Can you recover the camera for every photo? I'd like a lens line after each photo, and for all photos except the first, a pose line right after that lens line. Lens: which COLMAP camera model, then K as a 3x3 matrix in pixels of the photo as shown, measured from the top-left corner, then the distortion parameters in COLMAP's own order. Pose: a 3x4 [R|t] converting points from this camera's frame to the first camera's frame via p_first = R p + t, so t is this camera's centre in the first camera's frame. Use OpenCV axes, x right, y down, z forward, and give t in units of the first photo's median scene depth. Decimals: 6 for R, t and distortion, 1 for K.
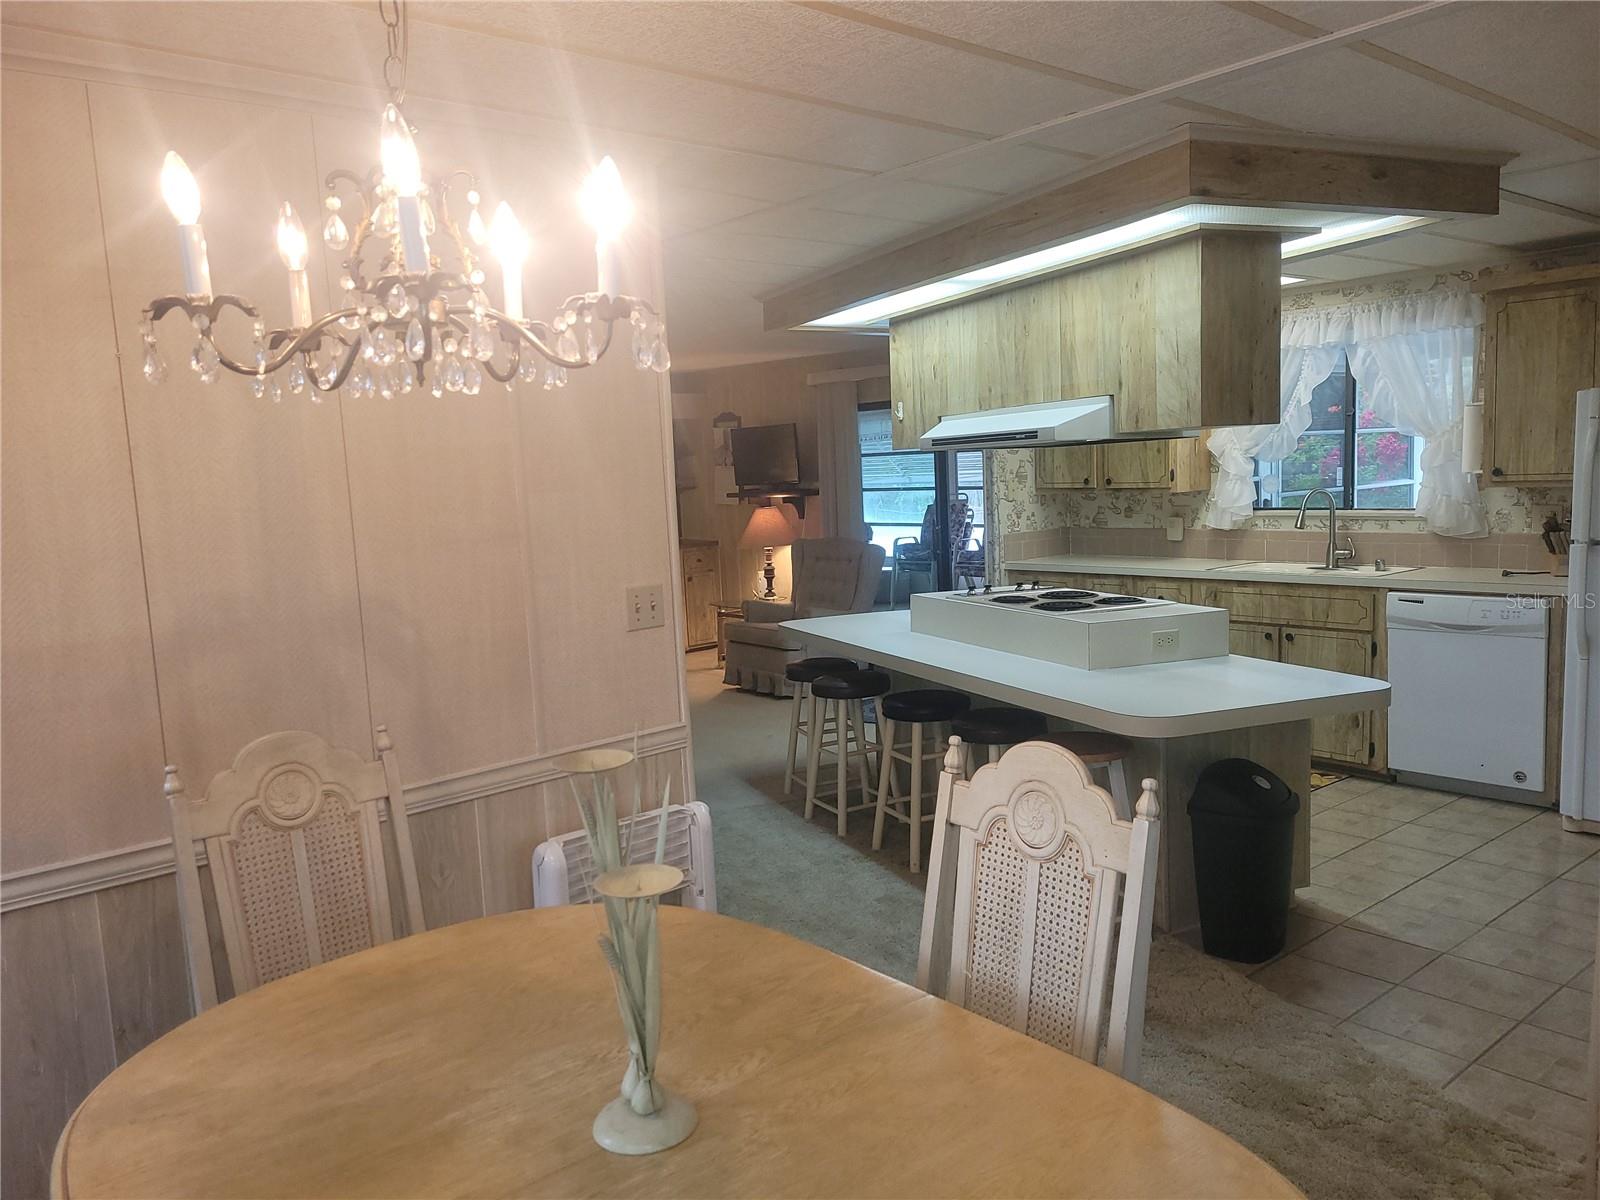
lens RADIAL K [[1199.8, 0, 819.7], [0, 1199.8, 590.5], [0, 0, 1]] dist [0.047004, -0.030198]
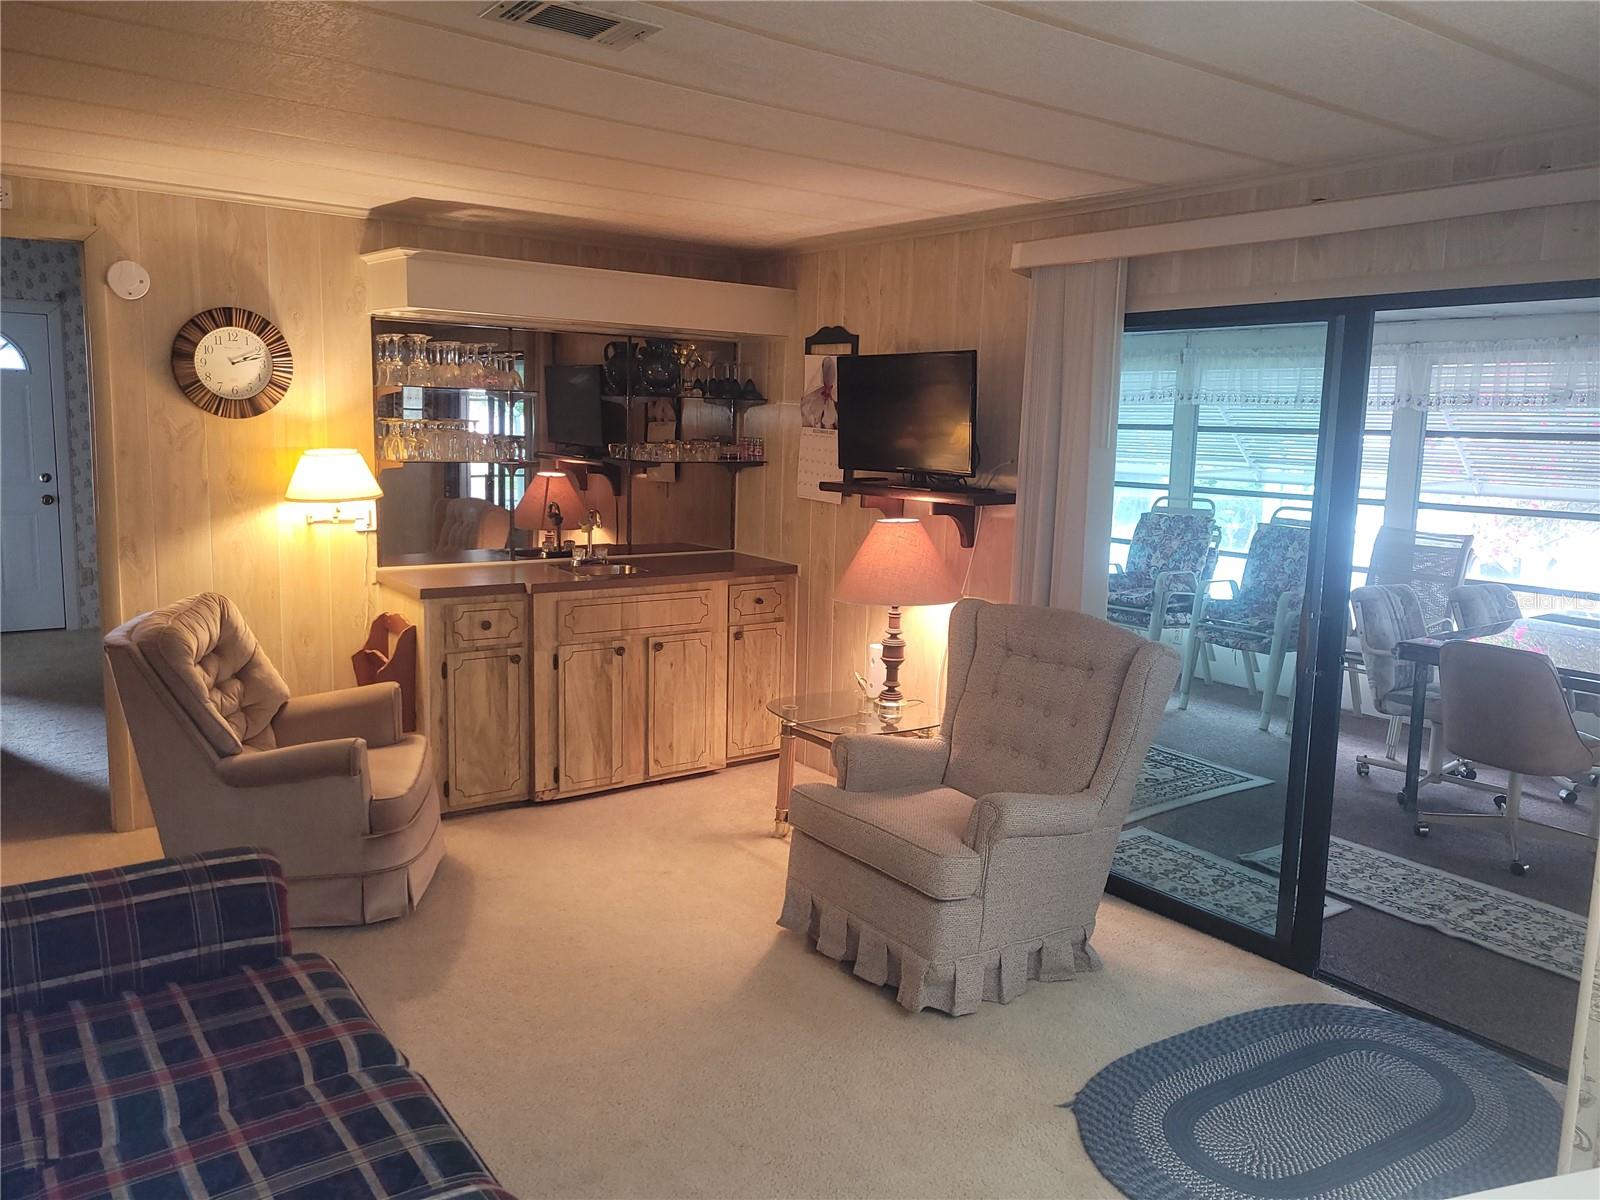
lens RADIAL K [[1199.8, 0, 819.7], [0, 1199.8, 590.5], [0, 0, 1]] dist [0.047004, -0.030198]
pose [[0.994547, 0.080779, -0.065956, -0.041221], [-0.078543, 0.996267, 0.035816, -0.055154], [0.068603, -0.030441, 0.997179, 0.502910]]
